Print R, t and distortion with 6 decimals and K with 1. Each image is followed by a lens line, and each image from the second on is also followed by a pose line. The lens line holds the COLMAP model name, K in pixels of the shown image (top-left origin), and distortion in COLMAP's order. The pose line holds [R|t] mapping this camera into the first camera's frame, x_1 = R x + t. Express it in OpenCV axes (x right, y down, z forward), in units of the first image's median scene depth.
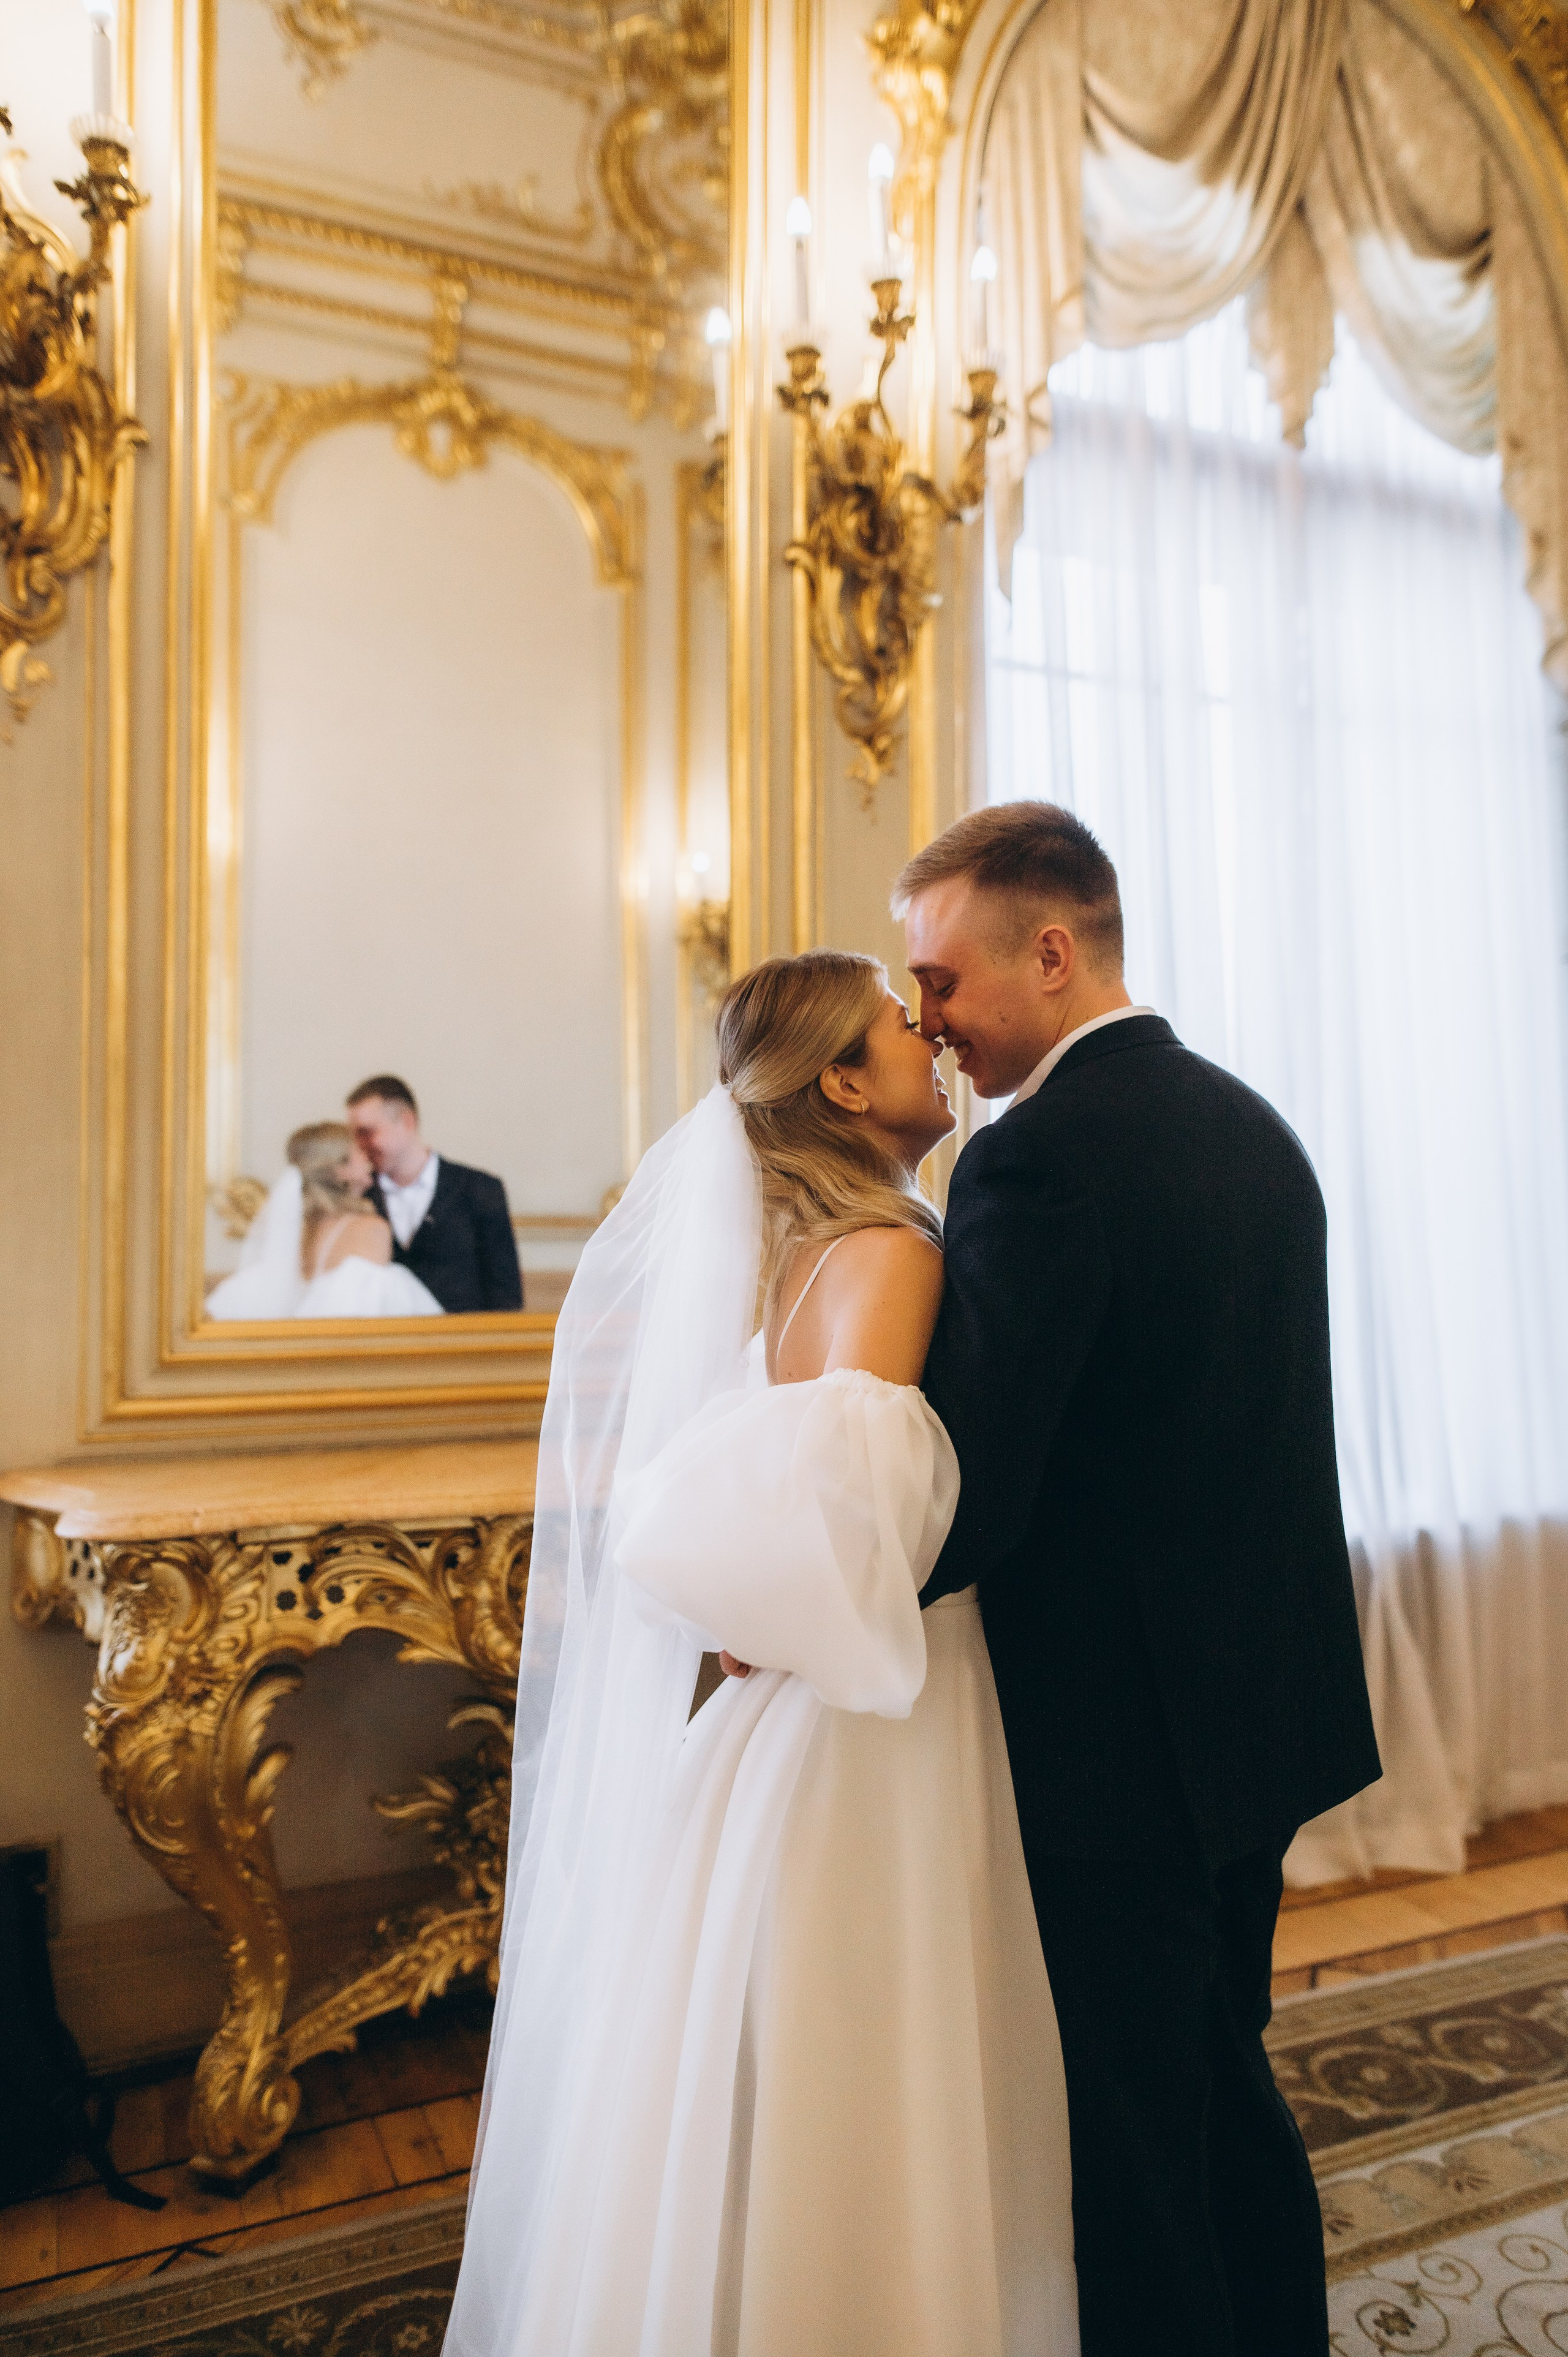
lens RADIAL K [[1597.4, 0, 791.6], [0, 1597.4, 1185.6], [0, 0, 1]] dist [0.011462, -0.012789]
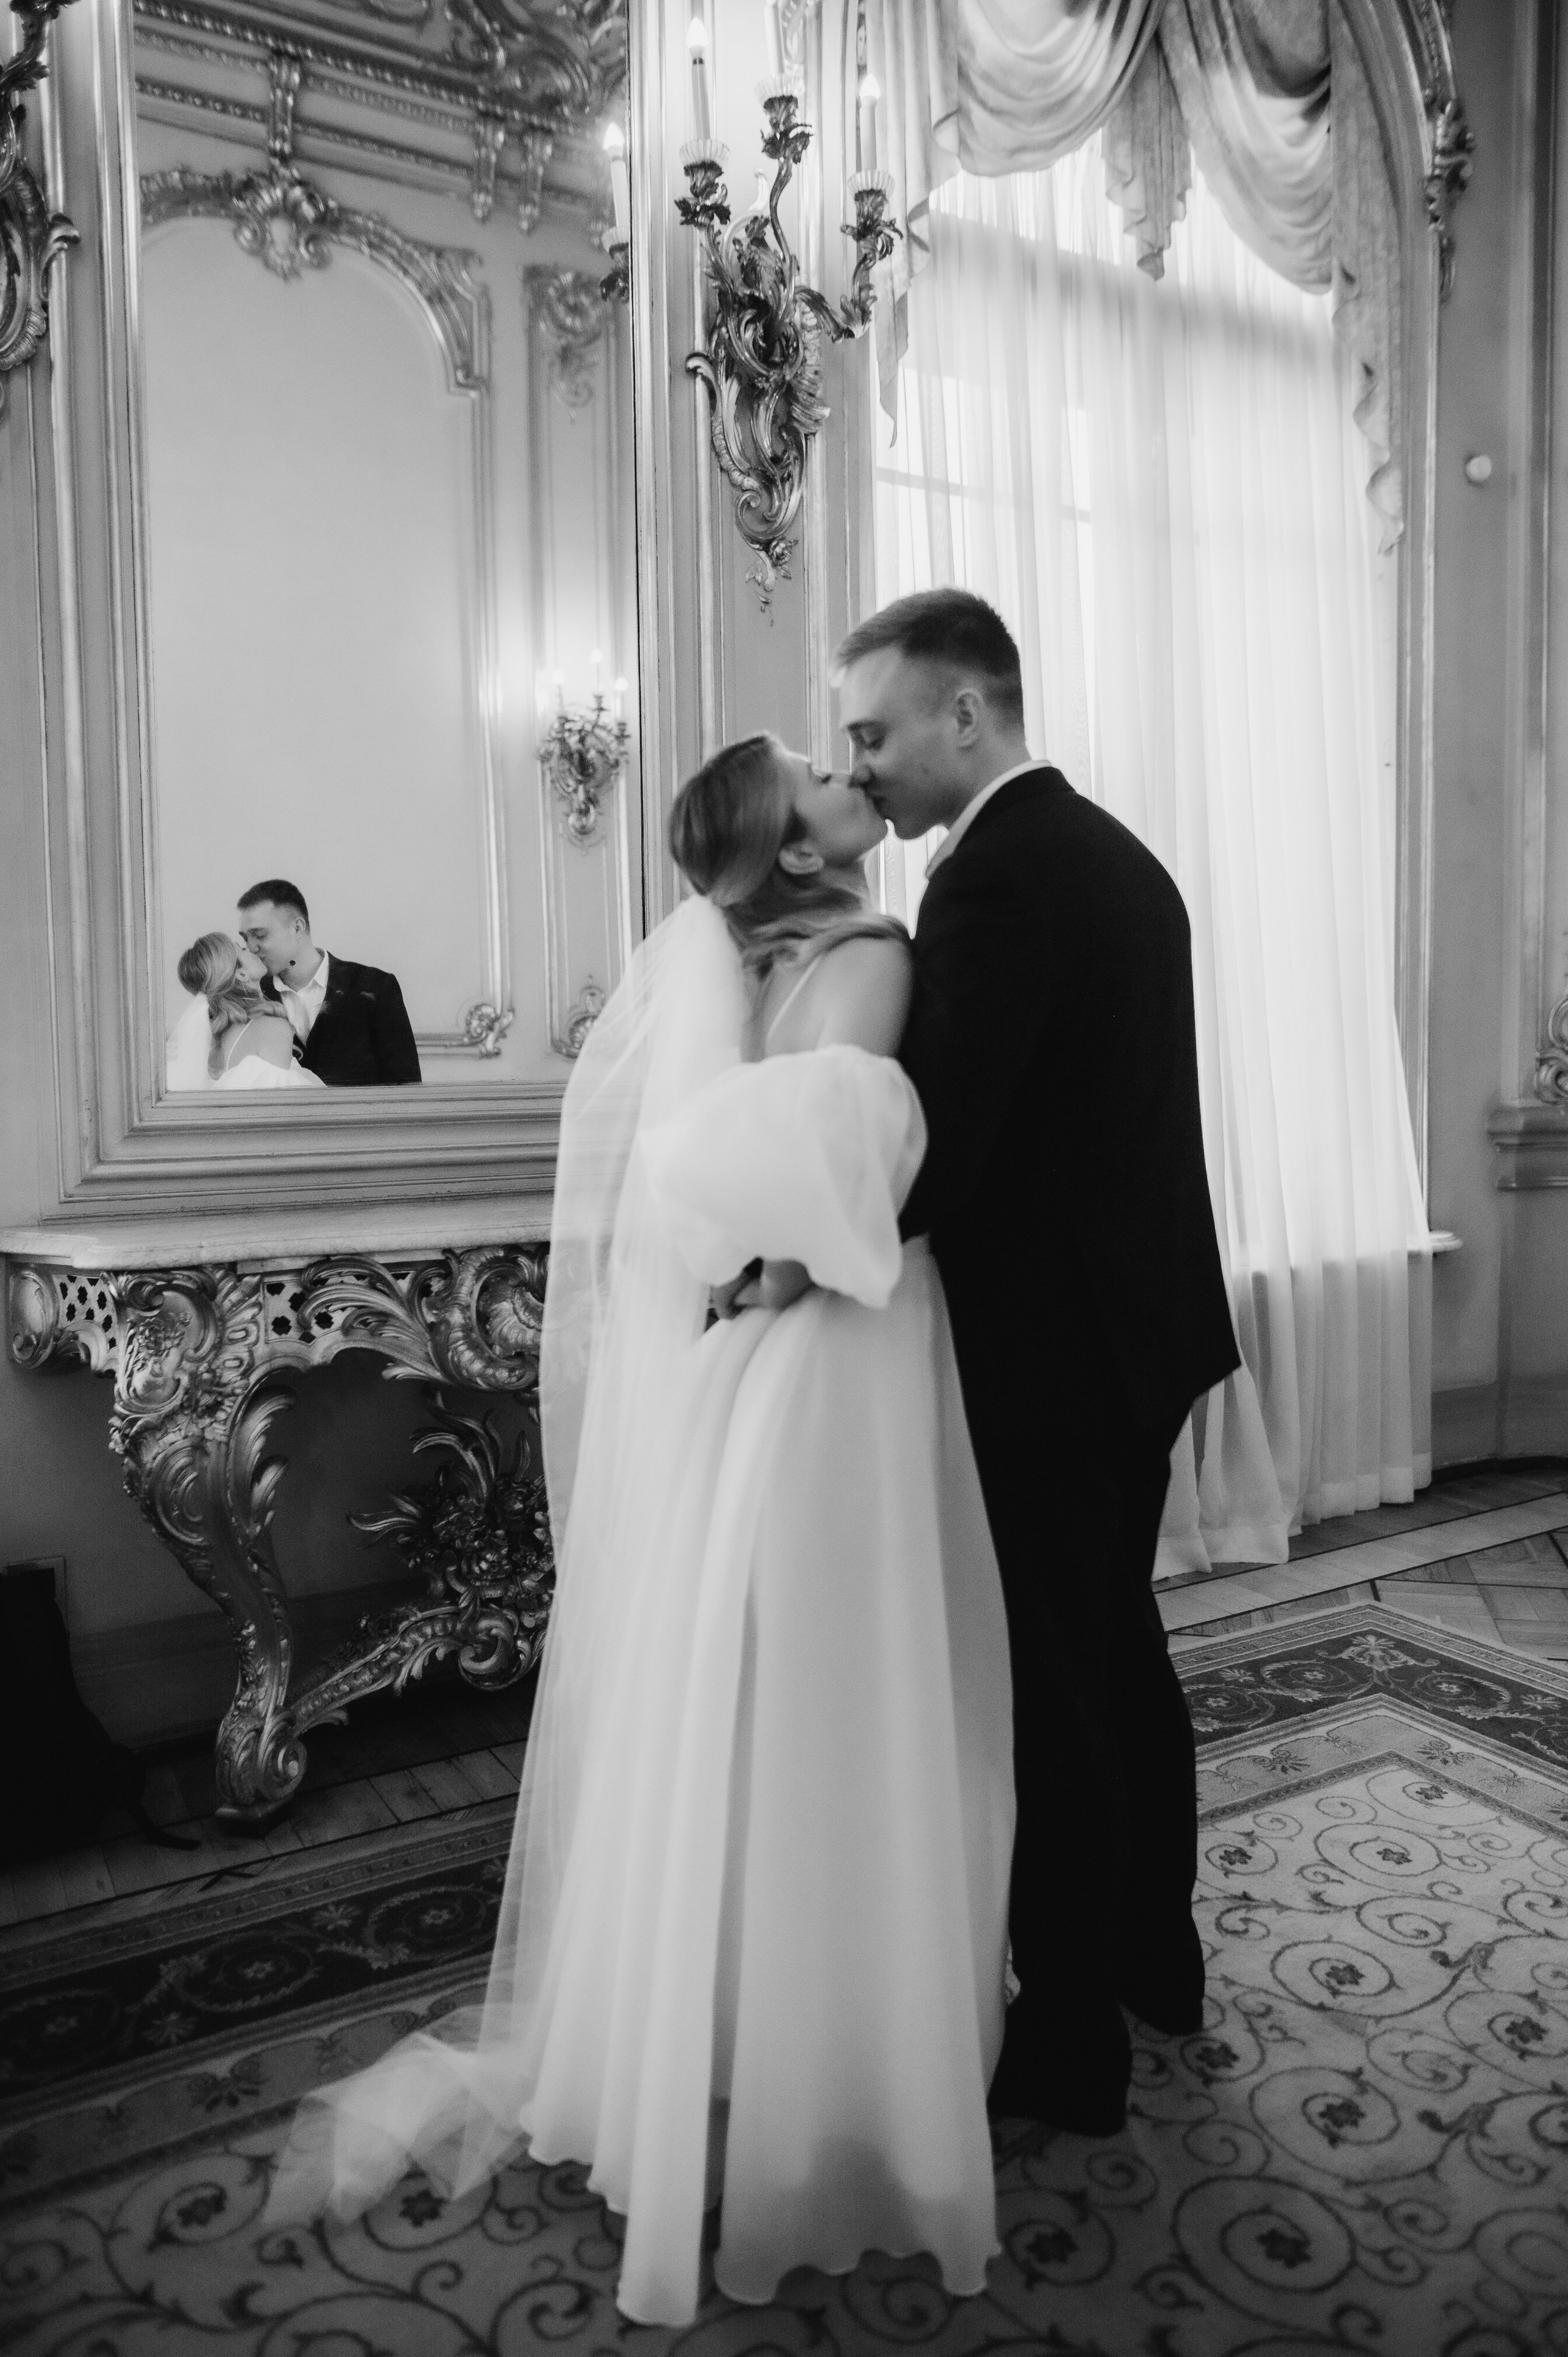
lens RADIAL K [[1614.7, 0, 781.4], [0, 1614.7, 1173.1], [0, 0, 1]] dist [-0.054898, 0.046214]
pose [[0.995339, -0.022135, 0.093862, -0.060785], [0.013423, 0.995627, 0.092447, 0.046458], [-0.095498, -0.090757, 0.991284, -0.113811]]
